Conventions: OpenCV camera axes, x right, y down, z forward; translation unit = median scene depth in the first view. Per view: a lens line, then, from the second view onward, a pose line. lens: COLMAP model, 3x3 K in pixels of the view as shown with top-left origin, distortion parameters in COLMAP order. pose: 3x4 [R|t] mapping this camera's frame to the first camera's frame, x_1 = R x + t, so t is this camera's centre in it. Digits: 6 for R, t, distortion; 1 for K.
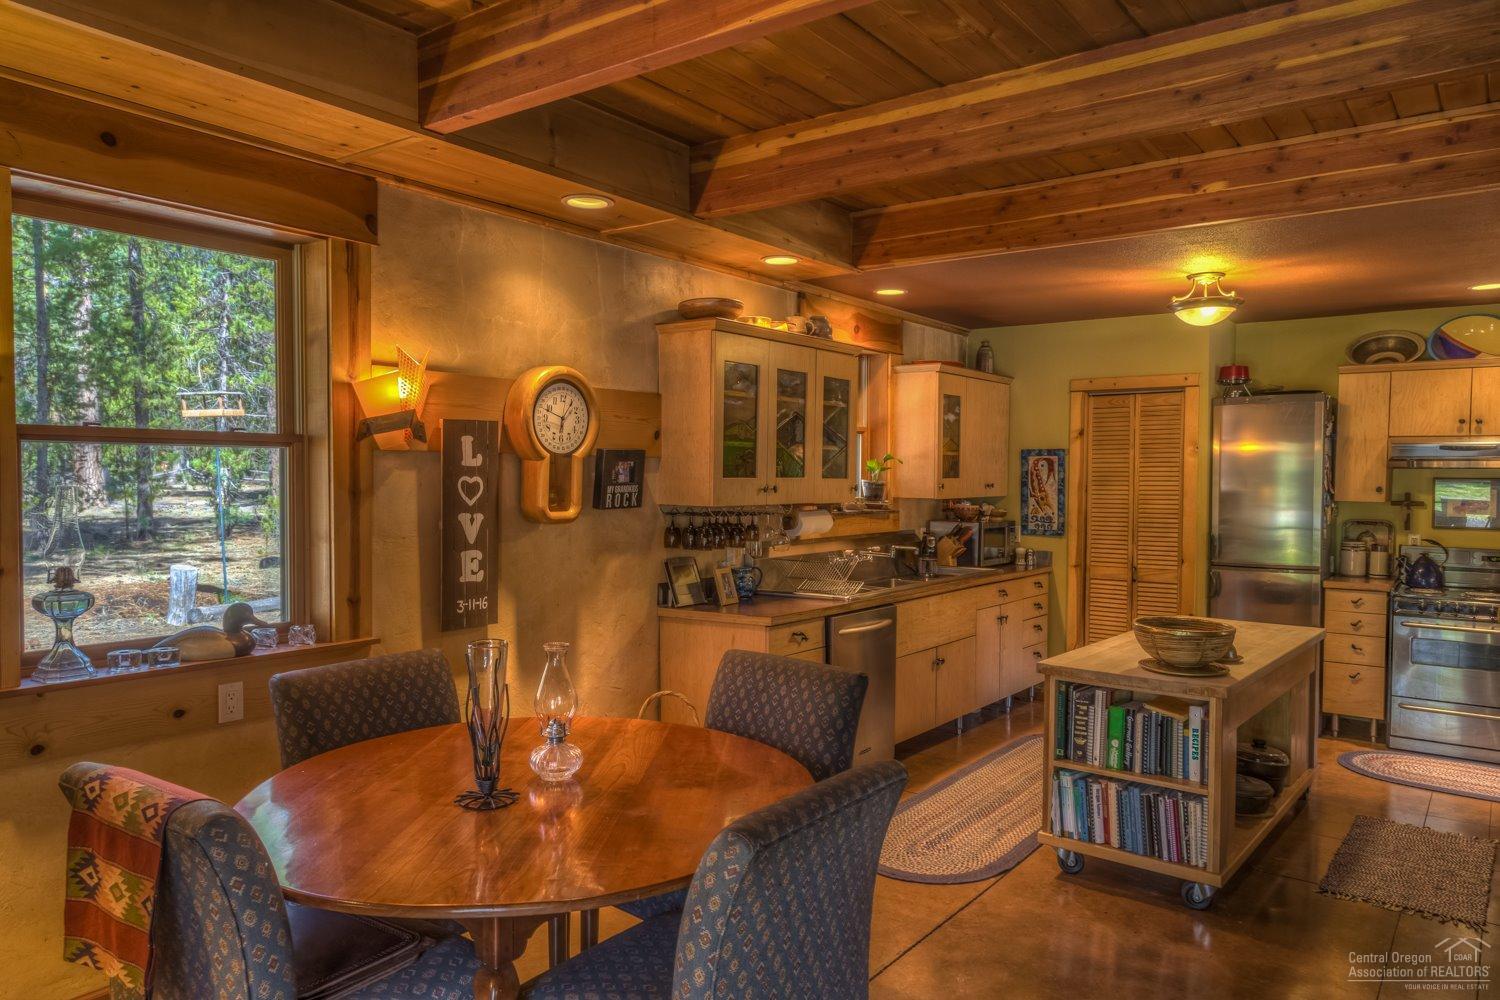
lens RADIAL K [[1022.2, 0, 751.4], [0, 1022.2, 497.3], [0, 0, 1]] dist [0.015958, 0.004756]
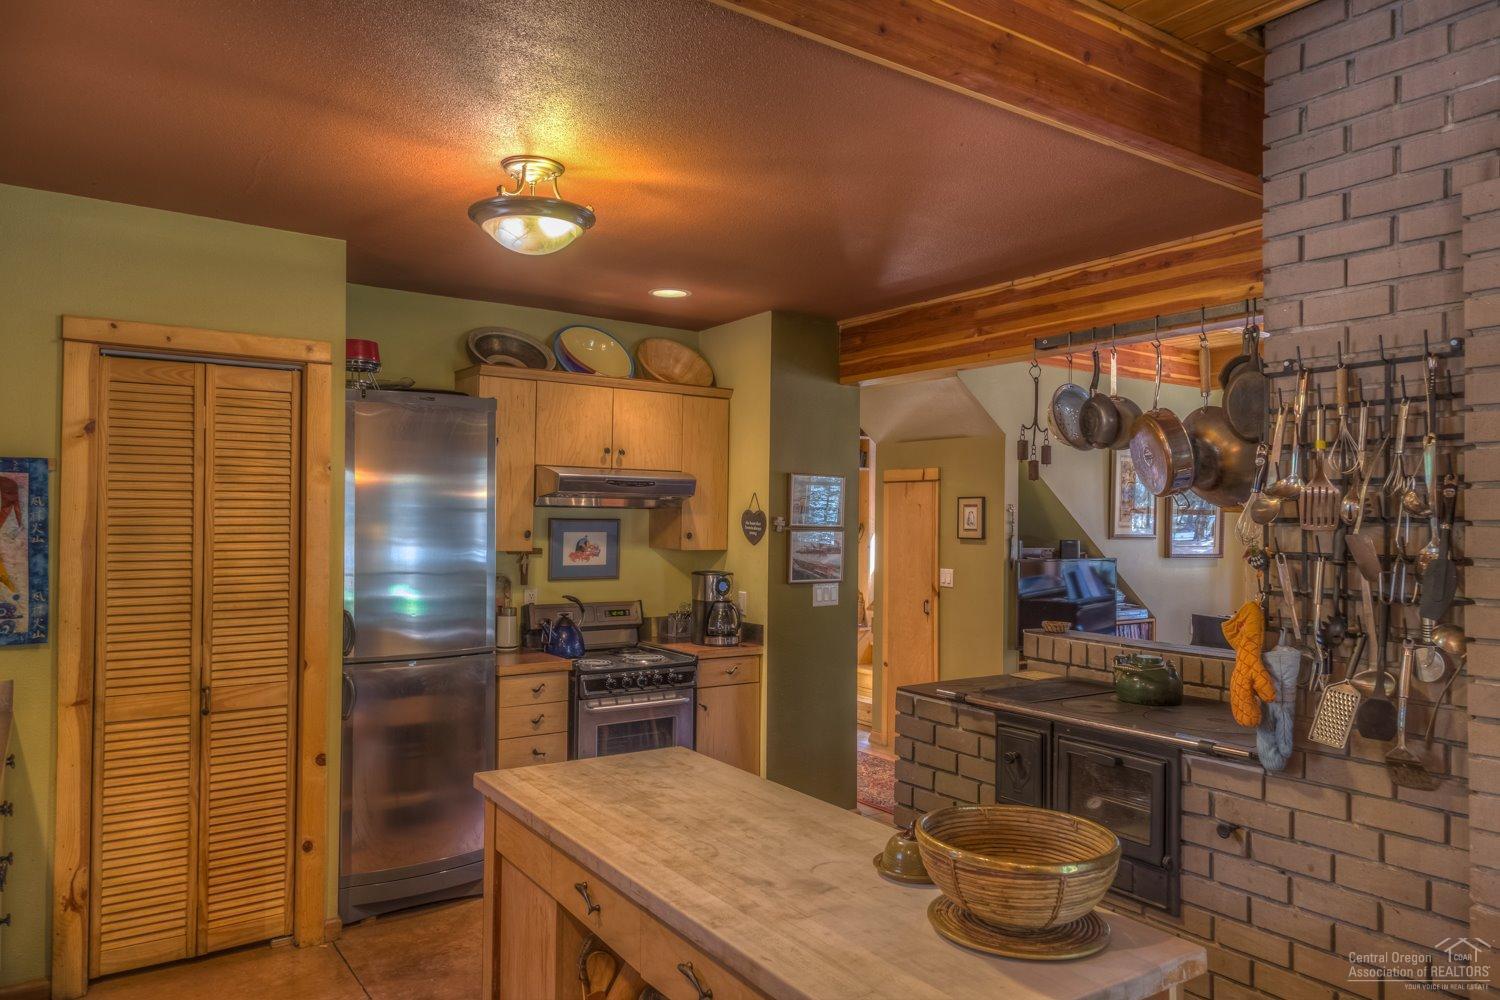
lens RADIAL K [[1022.2, 0, 757.1], [0, 1022.2, 507.4], [0, 0, 1]] dist [0.015958, 0.004756]
pose [[0.310062, 0.009510, 0.950669, -0.046417], [0.020765, 0.999644, -0.016772, -0.010362], [-0.950490, 0.024941, 0.309754, 0.554738]]
